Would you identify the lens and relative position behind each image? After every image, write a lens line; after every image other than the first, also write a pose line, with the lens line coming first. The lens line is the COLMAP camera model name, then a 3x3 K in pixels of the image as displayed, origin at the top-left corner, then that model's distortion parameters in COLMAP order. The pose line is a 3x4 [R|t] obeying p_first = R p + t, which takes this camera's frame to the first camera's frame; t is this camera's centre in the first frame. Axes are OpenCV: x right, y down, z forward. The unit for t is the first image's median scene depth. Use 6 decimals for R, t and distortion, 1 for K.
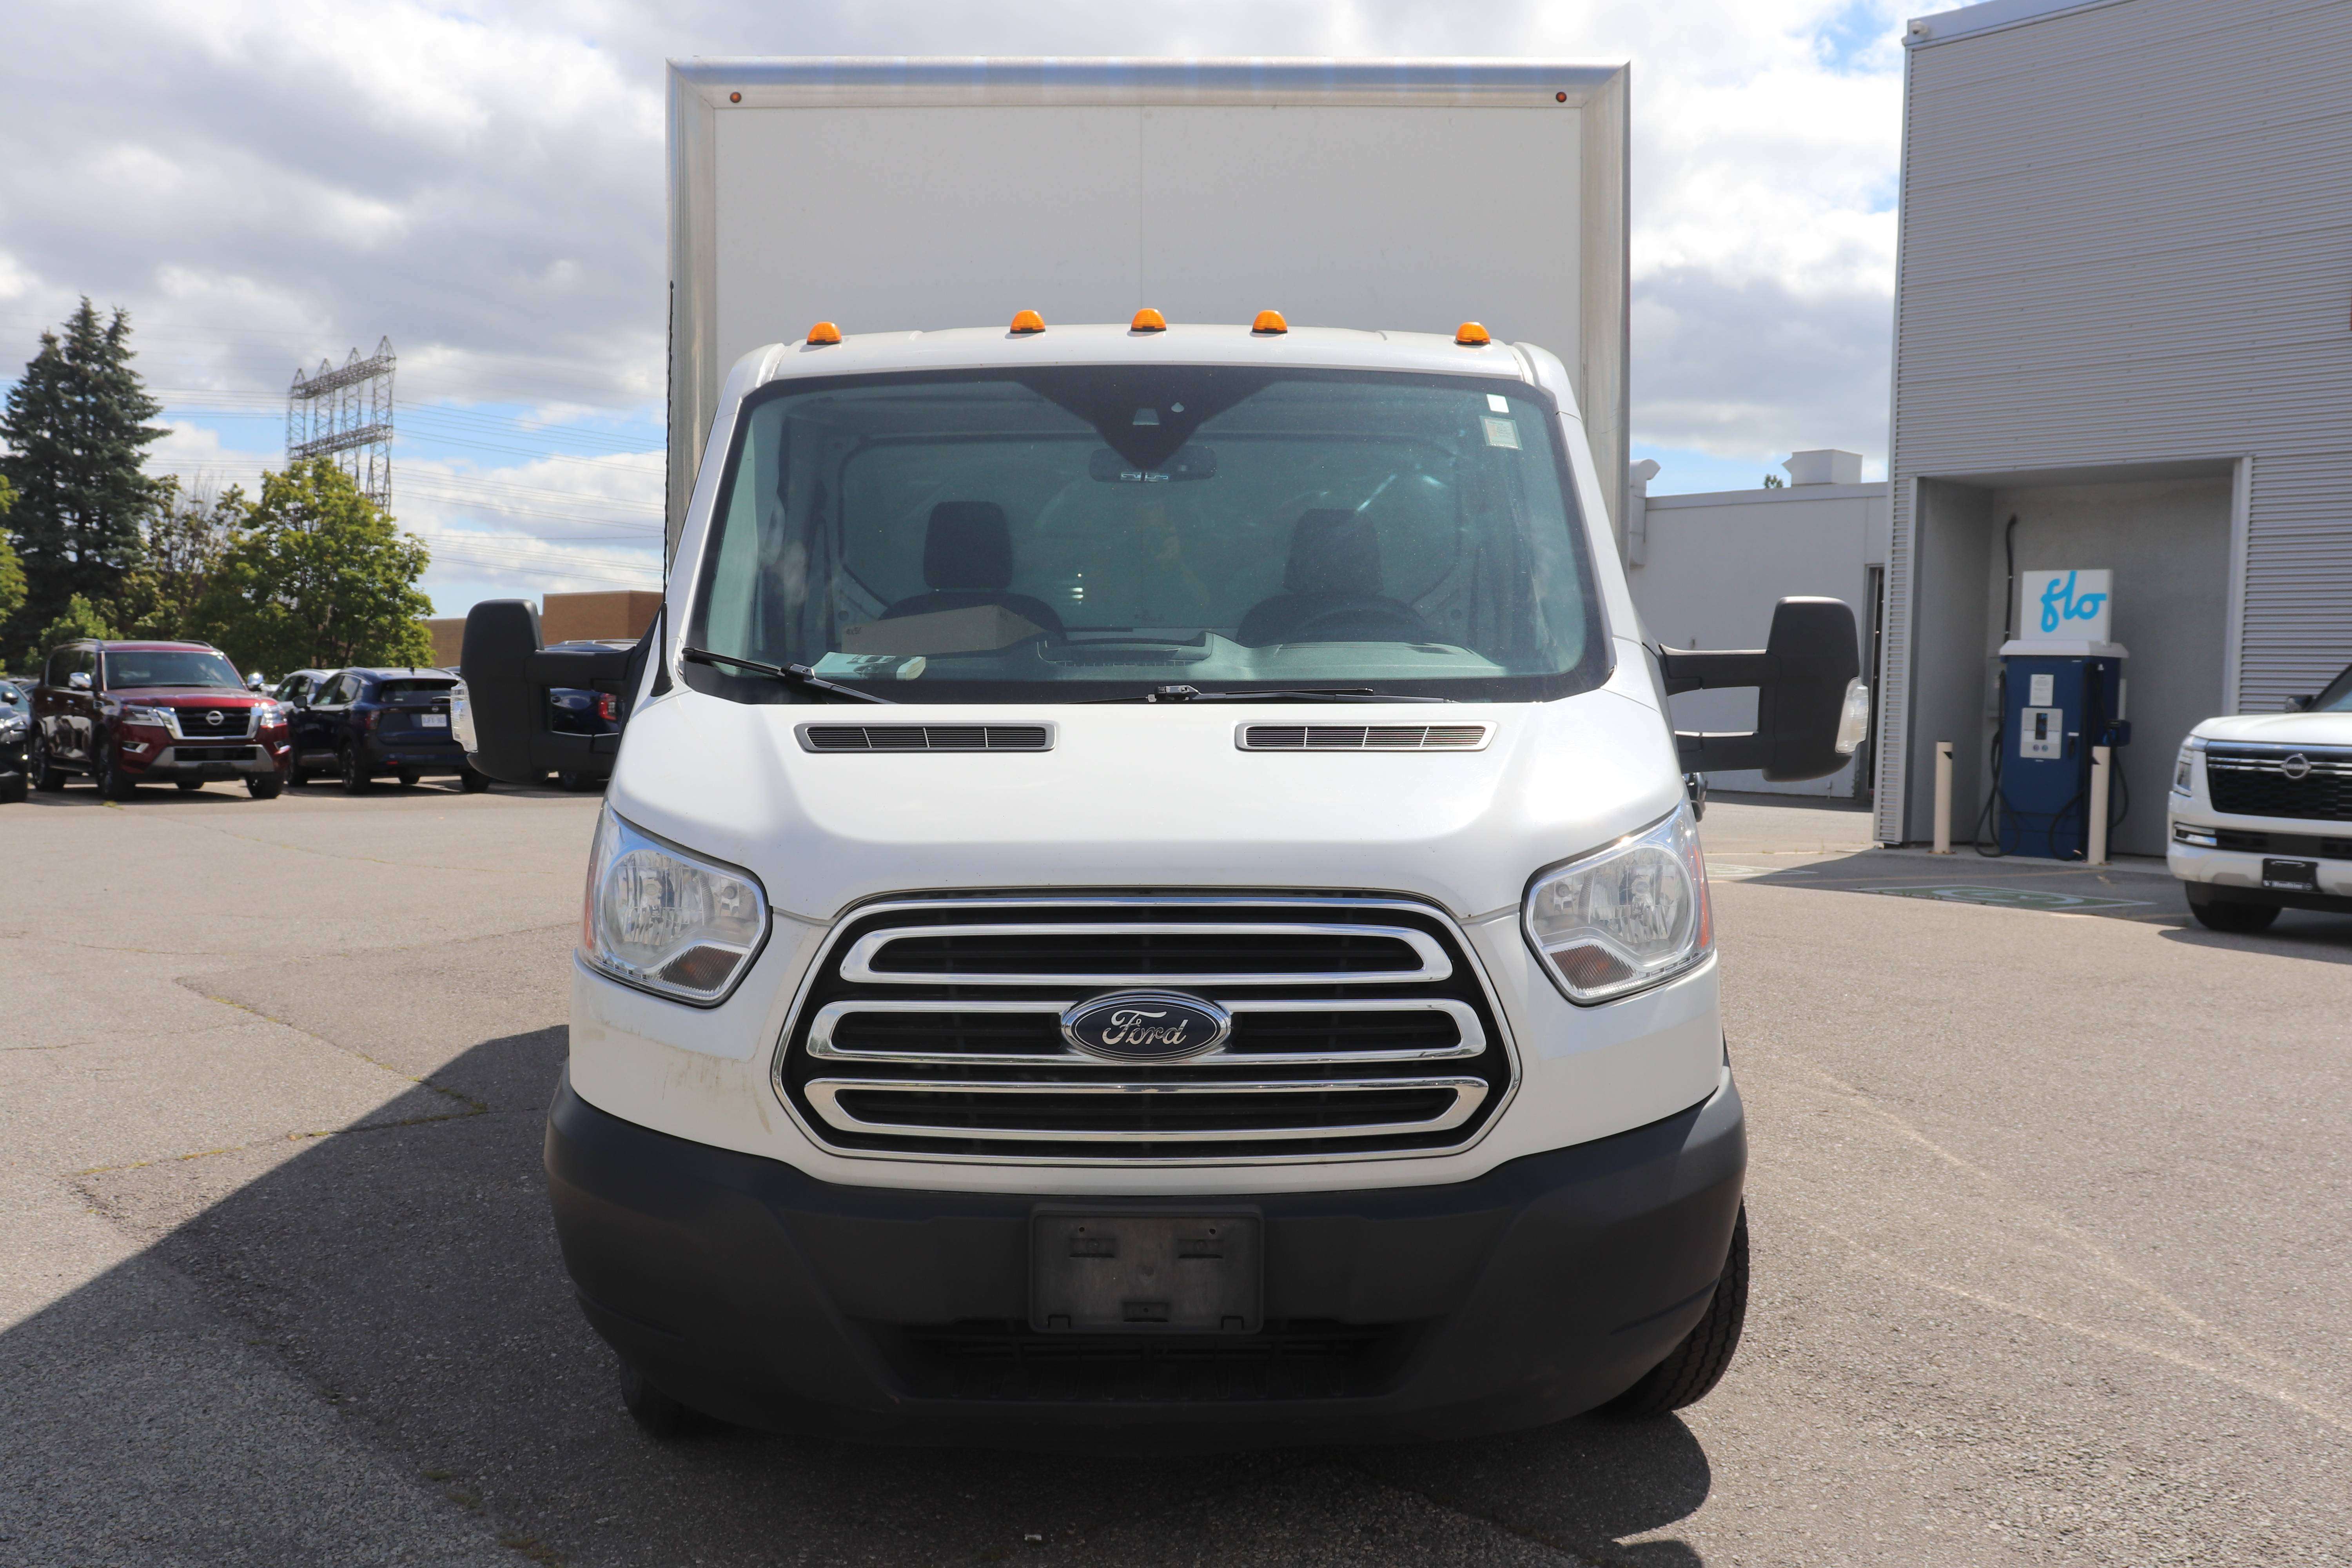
lens RADIAL K [[2216.2, 0, 1176.0], [0, 2216.2, 784.0], [0, 0, 1]] dist [-0.056661, 0.002785]
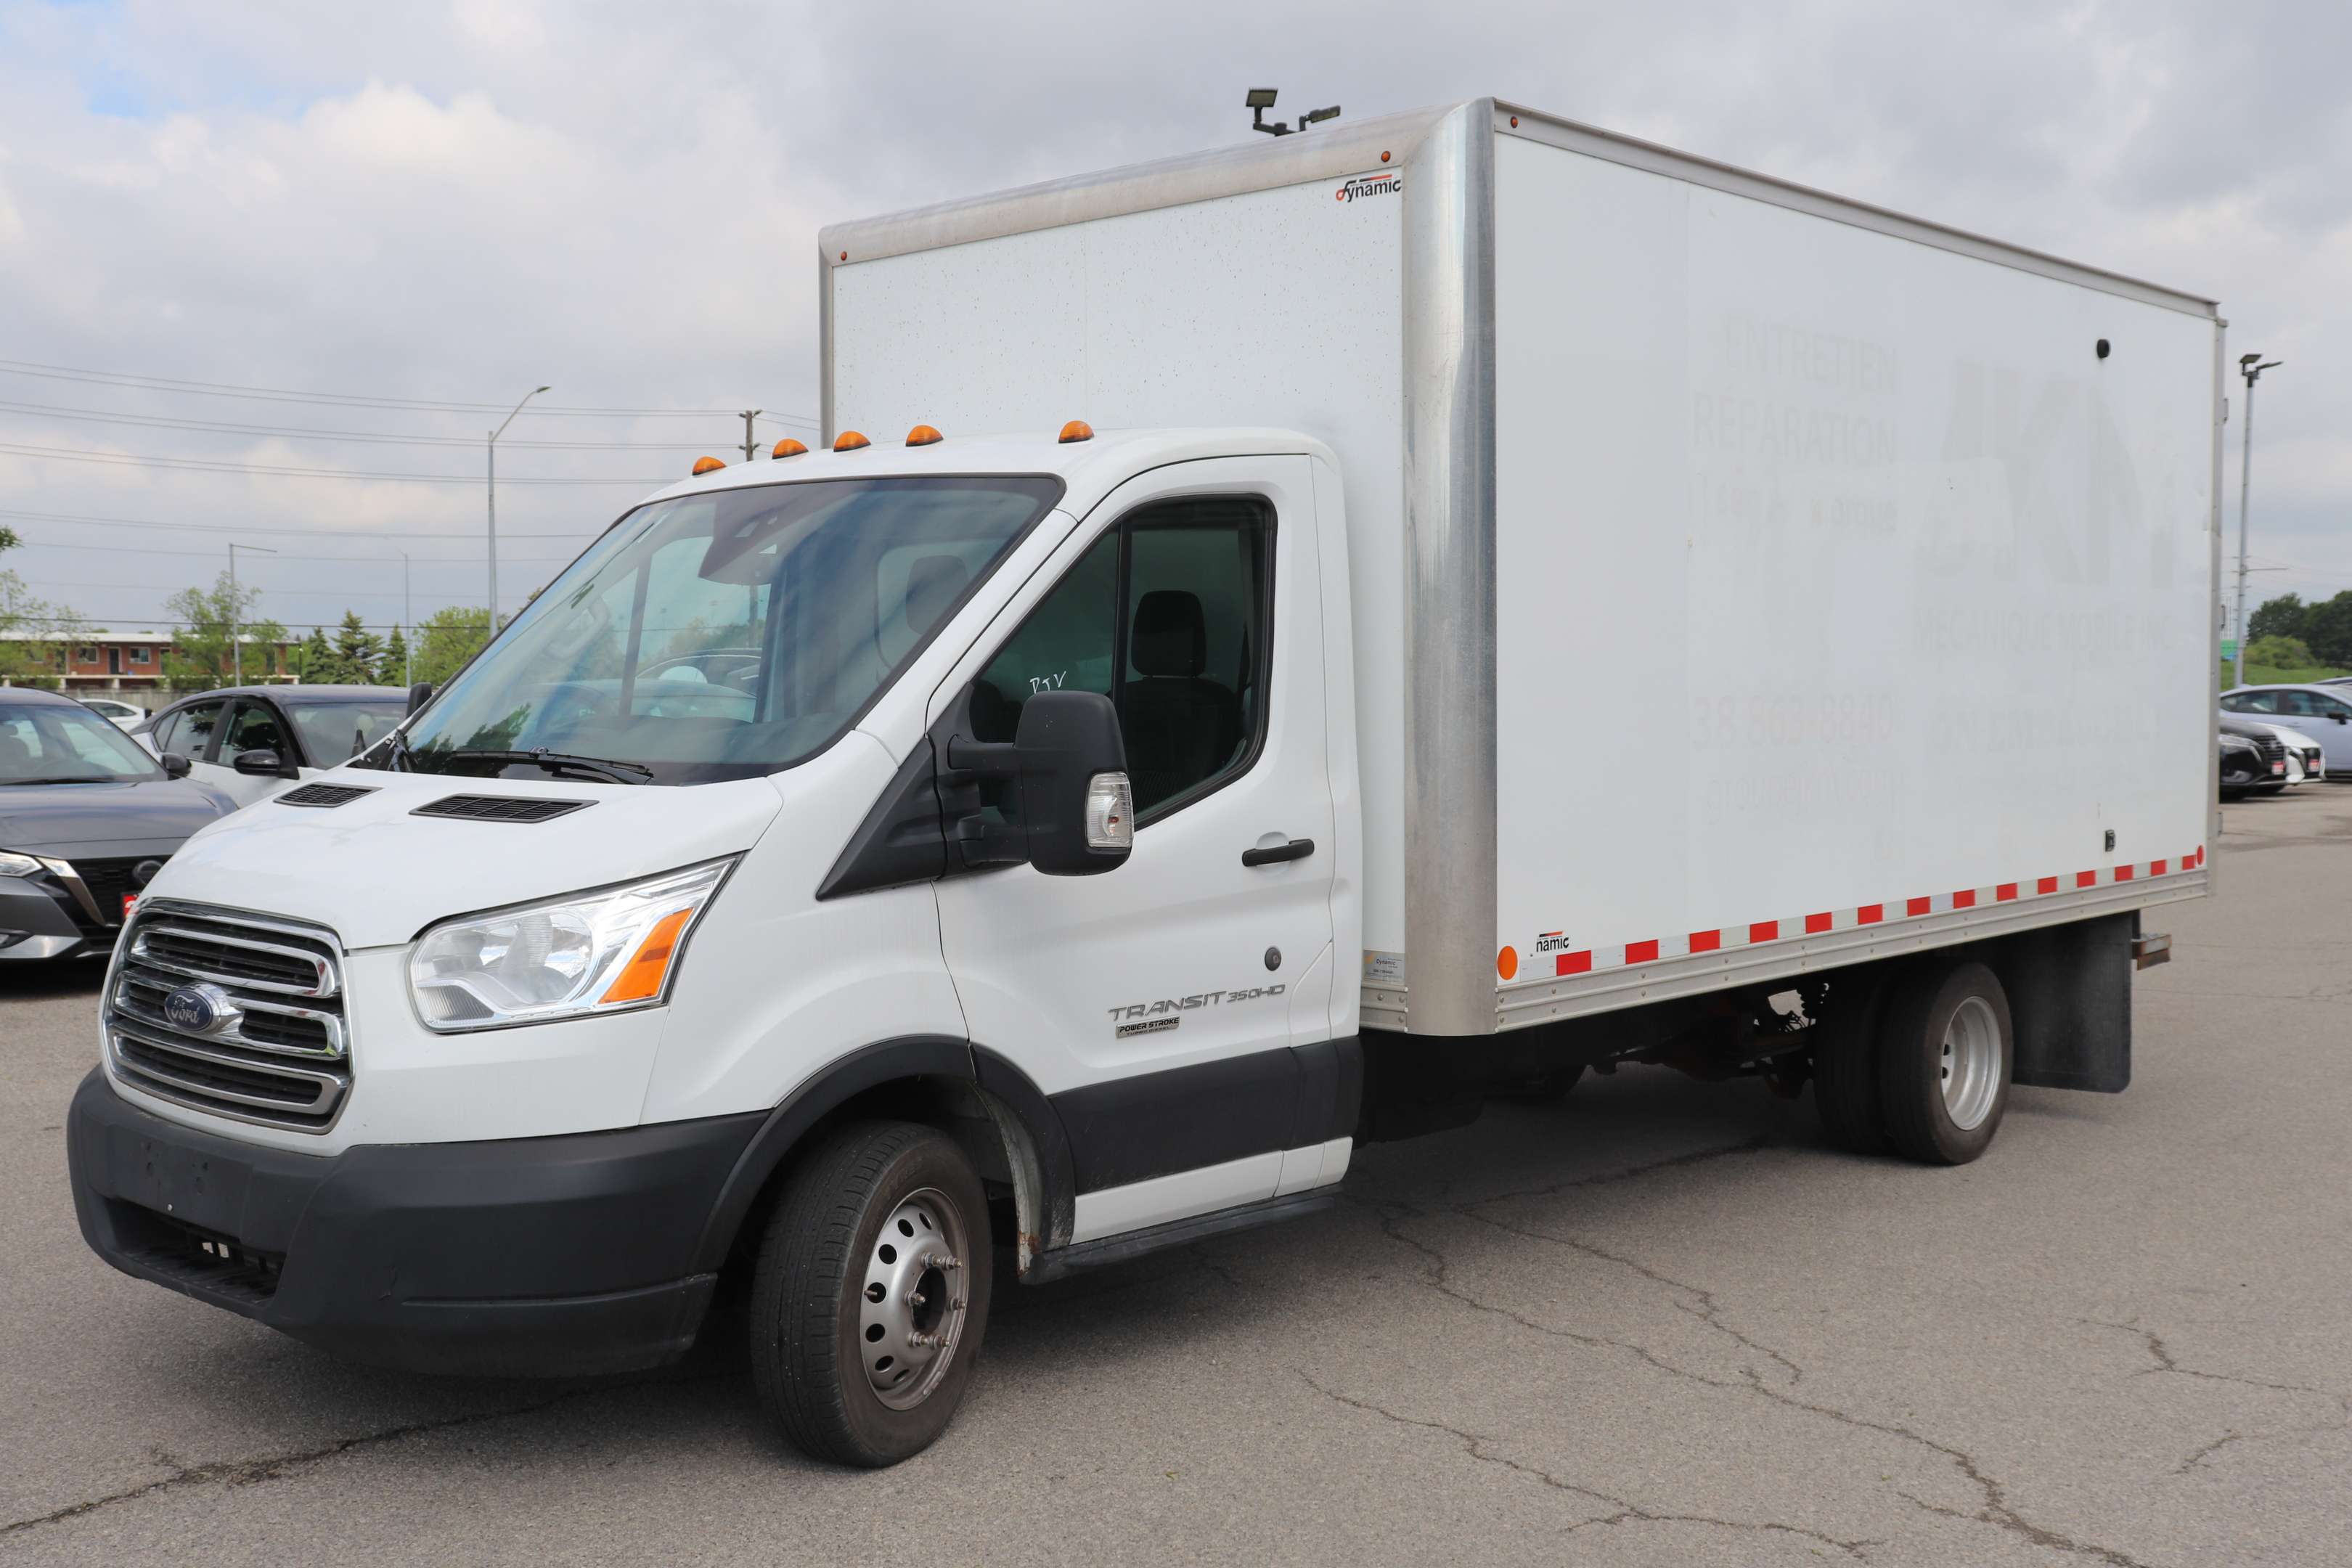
lens RADIAL K [[2480.6, 0, 1216.0], [0, 2480.6, 824.3], [0, 0, 1]] dist [0.001578, -0.262395]
pose [[0.738162, 0.045099, -0.673114, 1.439322], [-0.047787, 0.998752, 0.014513, -0.056103], [0.672928, 0.021453, 0.739396, 0.282022]]
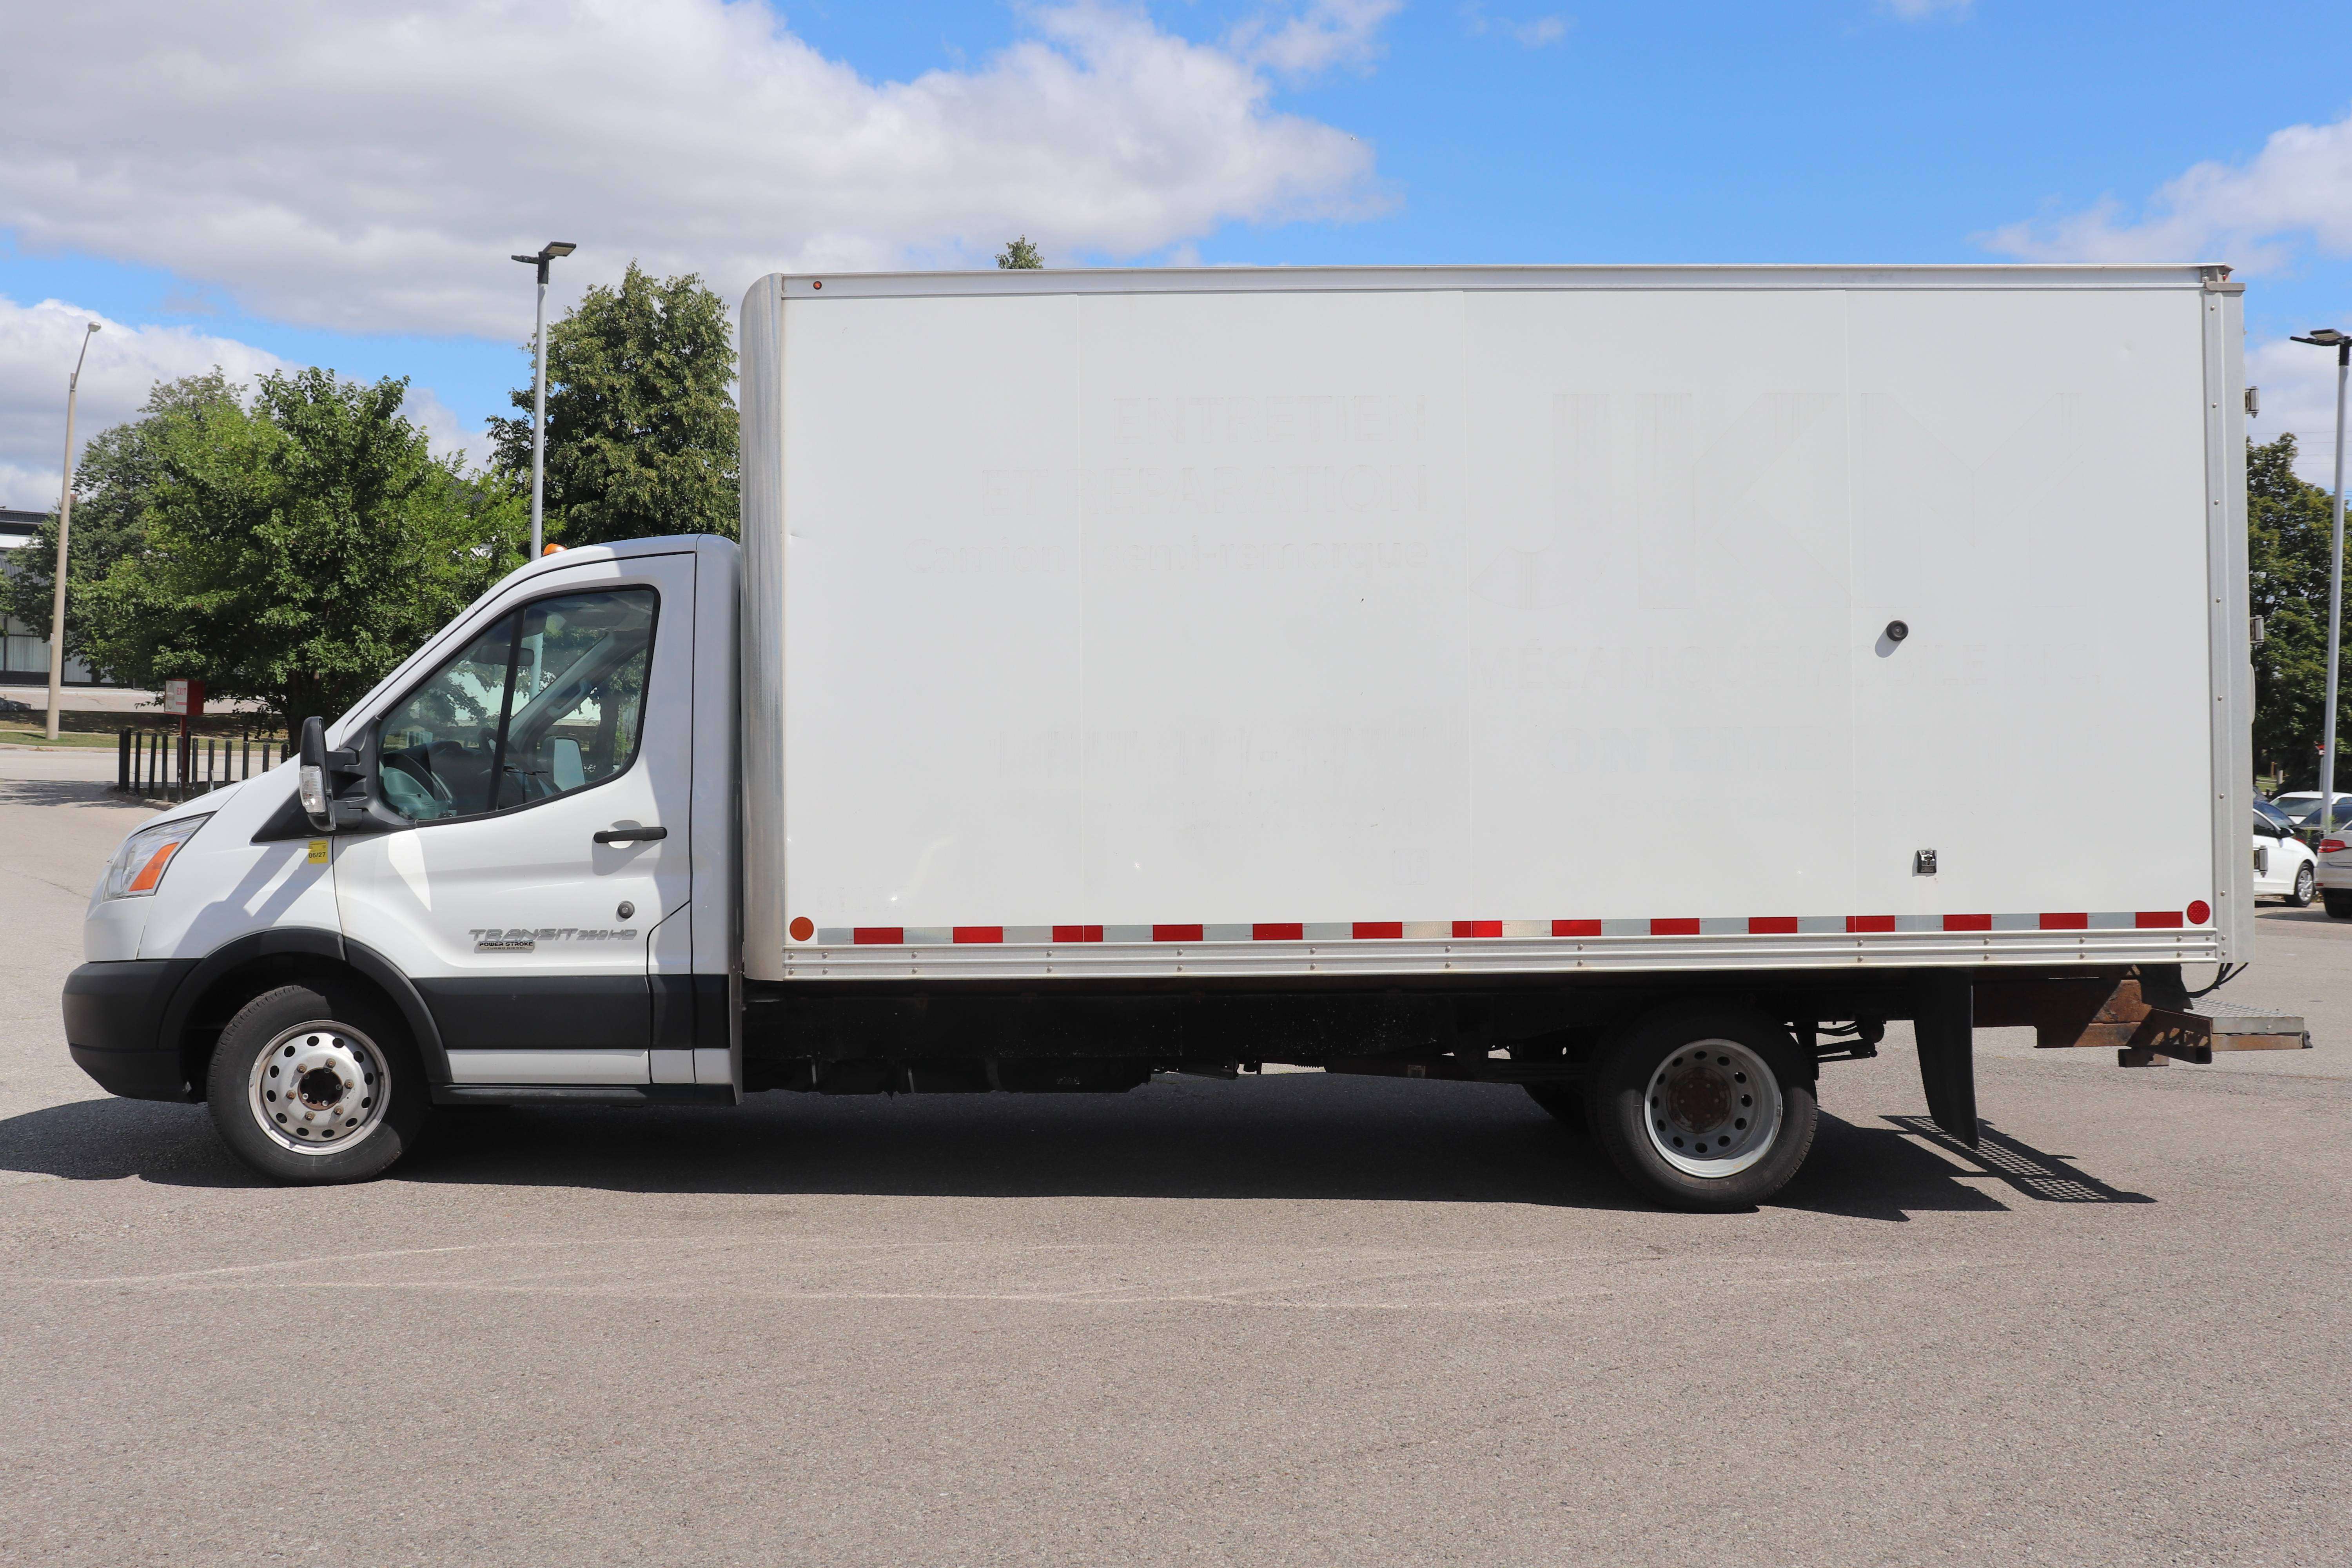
lens RADIAL K [[2216.2, 0, 1176.0], [0, 2216.2, 784.0], [0, 0, 1]] dist [-0.056661, 0.002785]
pose [[0.004953, -0.008440, -0.999952, 2.499477], [-0.068099, 0.997640, -0.008758, -0.081815], [0.997666, 0.068139, 0.004366, 2.127606]]
